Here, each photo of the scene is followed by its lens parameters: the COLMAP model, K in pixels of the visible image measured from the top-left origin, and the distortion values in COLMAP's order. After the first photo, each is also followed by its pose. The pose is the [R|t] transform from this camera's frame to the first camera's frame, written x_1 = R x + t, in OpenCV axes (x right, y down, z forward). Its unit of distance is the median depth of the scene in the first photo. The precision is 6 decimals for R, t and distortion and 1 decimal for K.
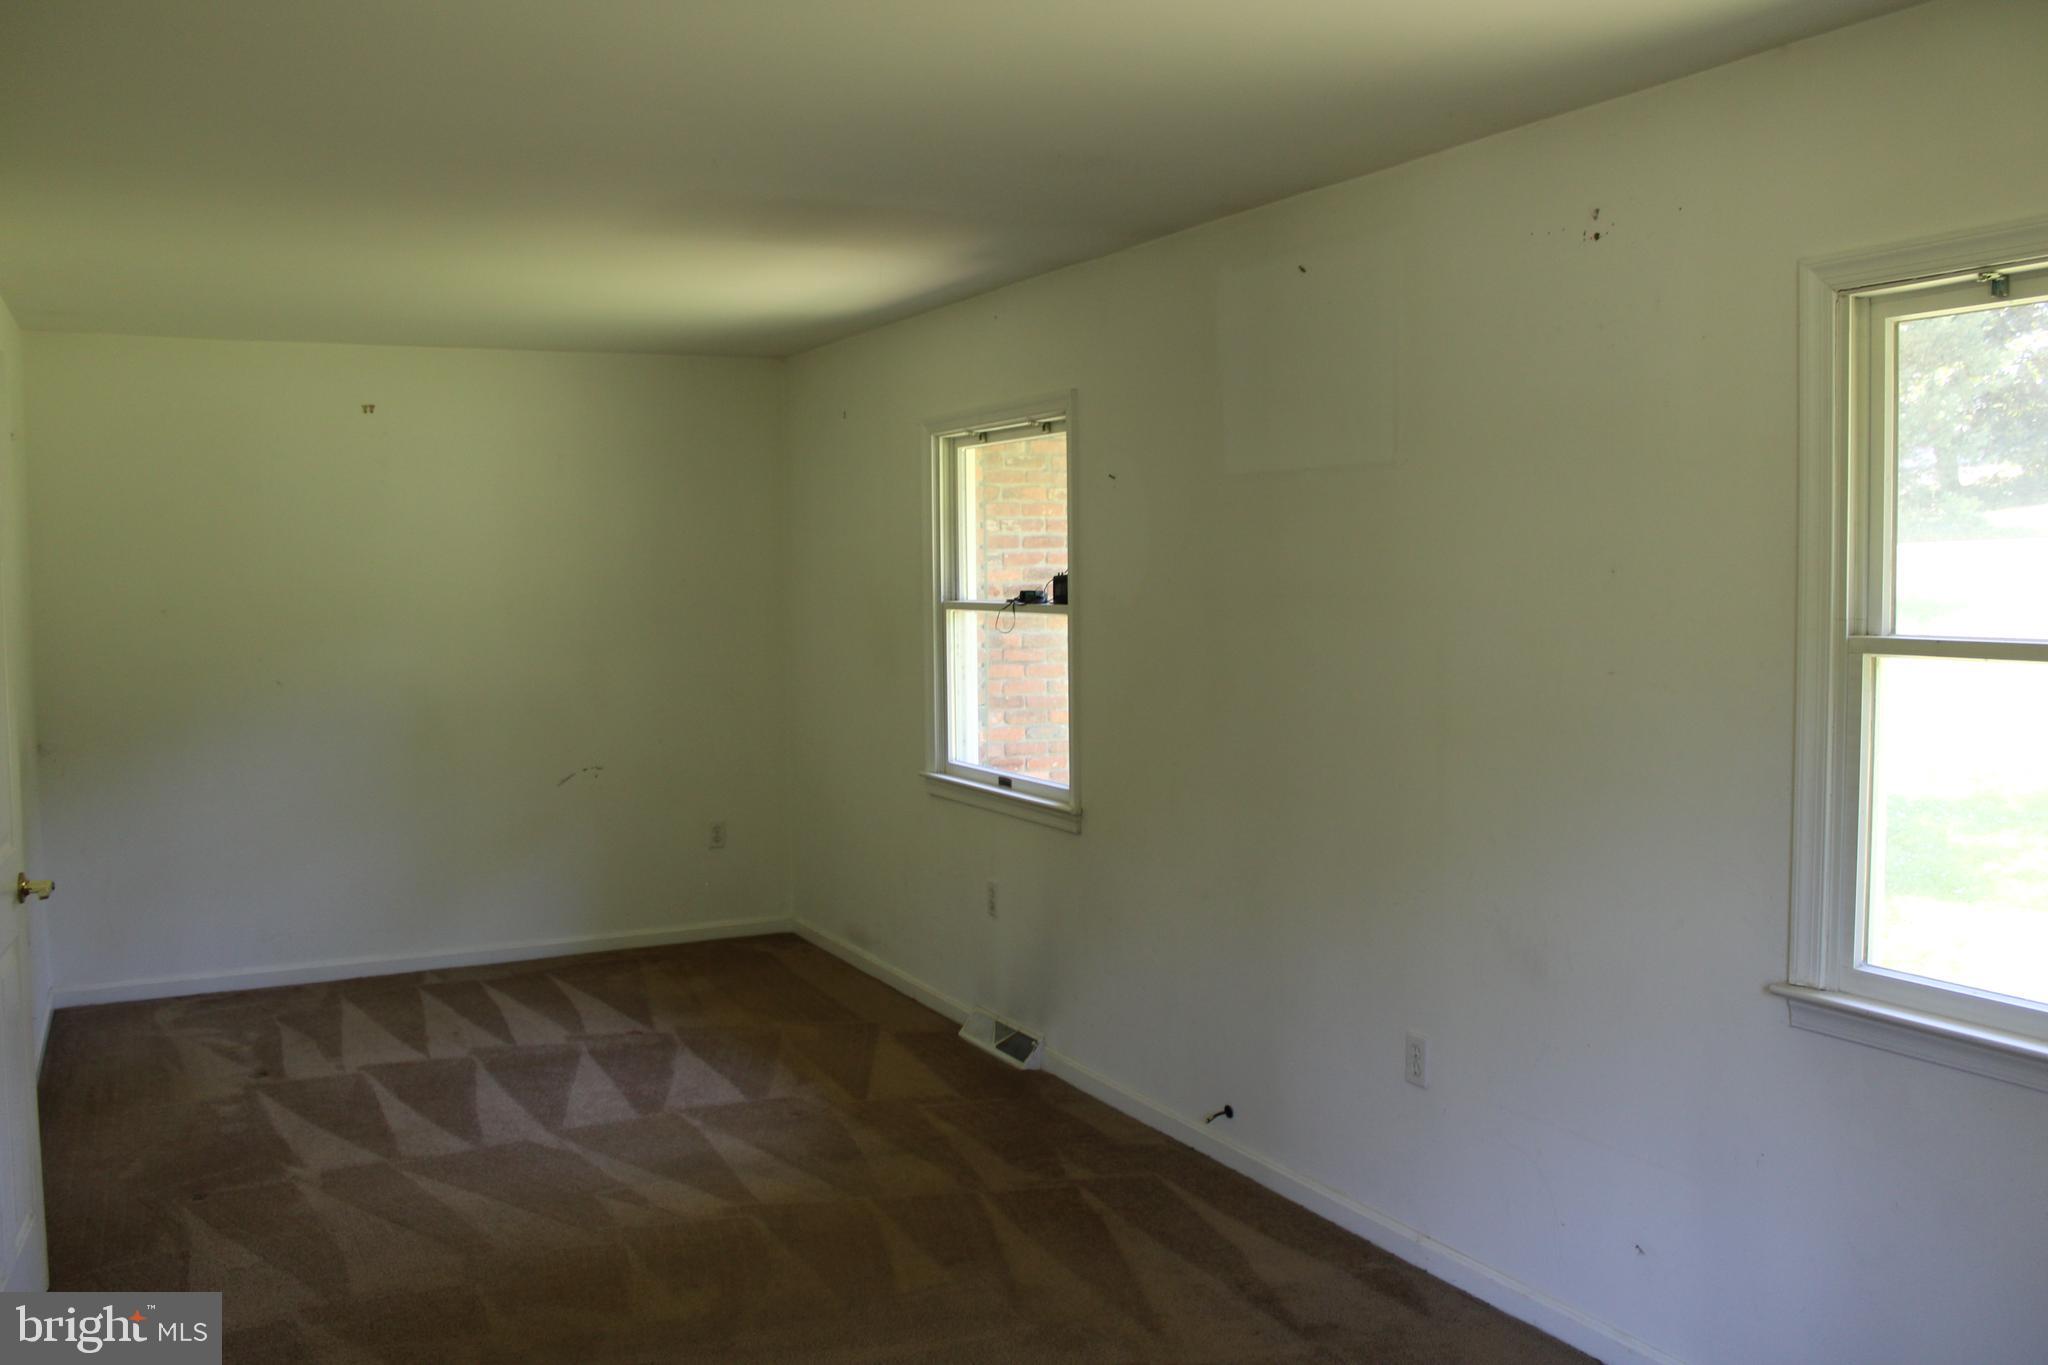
lens RADIAL K [[1698.9, 0, 1025.1], [0, 1698.9, 684.5], [0, 0, 1]] dist [-0.163395, 0.142396]
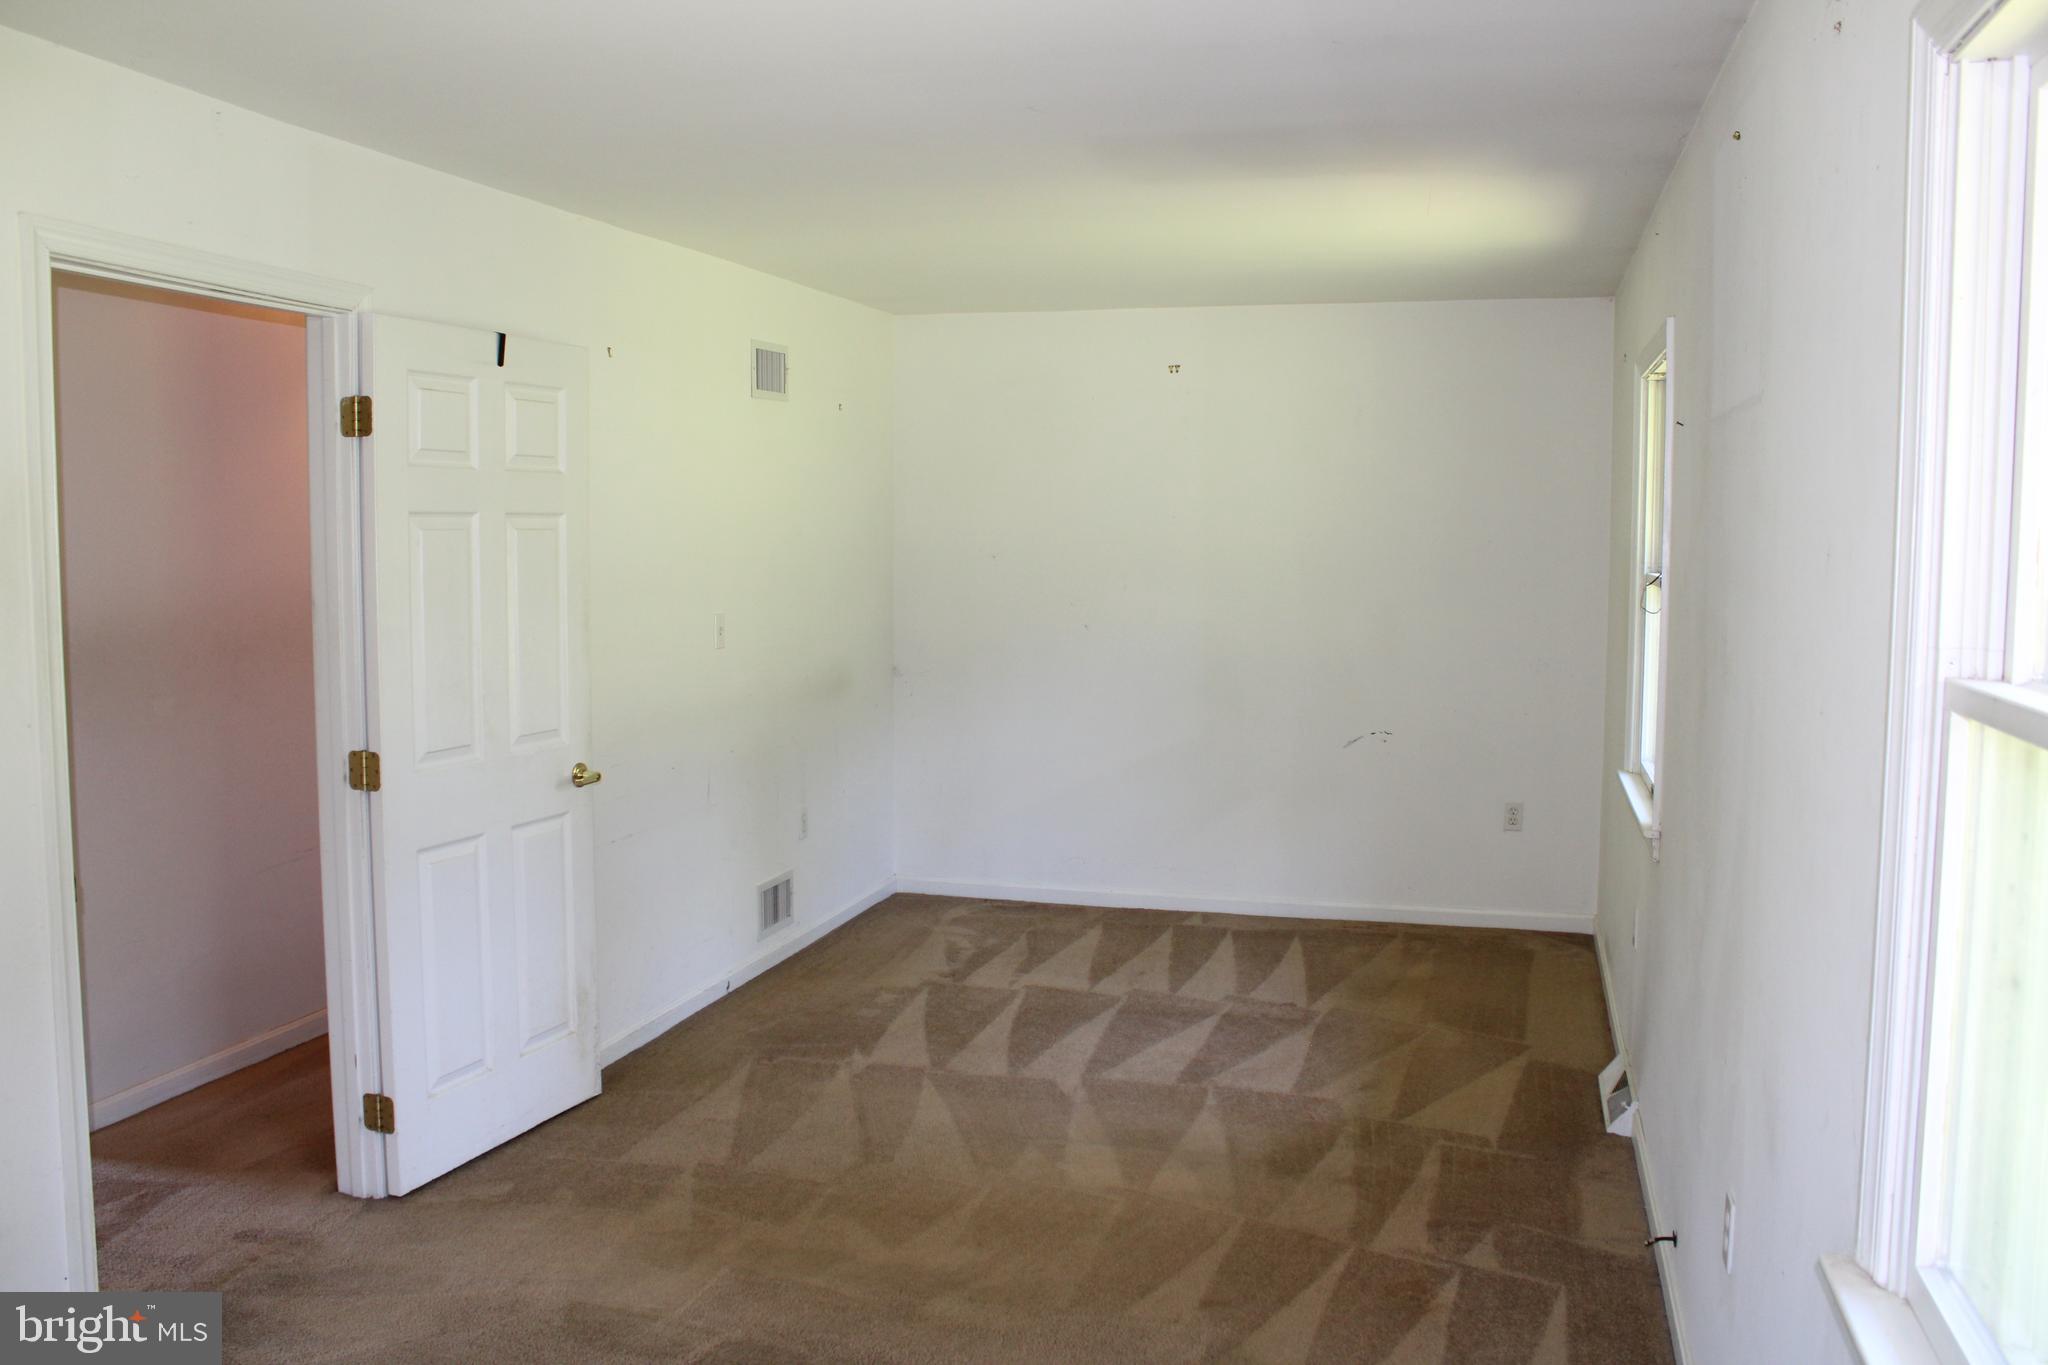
lens RADIAL K [[1698.9, 0, 1013.4], [0, 1698.9, 681.2], [0, 0, 1]] dist [-0.163395, 0.142396]
pose [[0.719248, 0.074044, -0.690797, 0.359859], [-0.057847, 0.997234, 0.046660, -0.017977], [0.692341, 0.006400, 0.721542, 0.211854]]
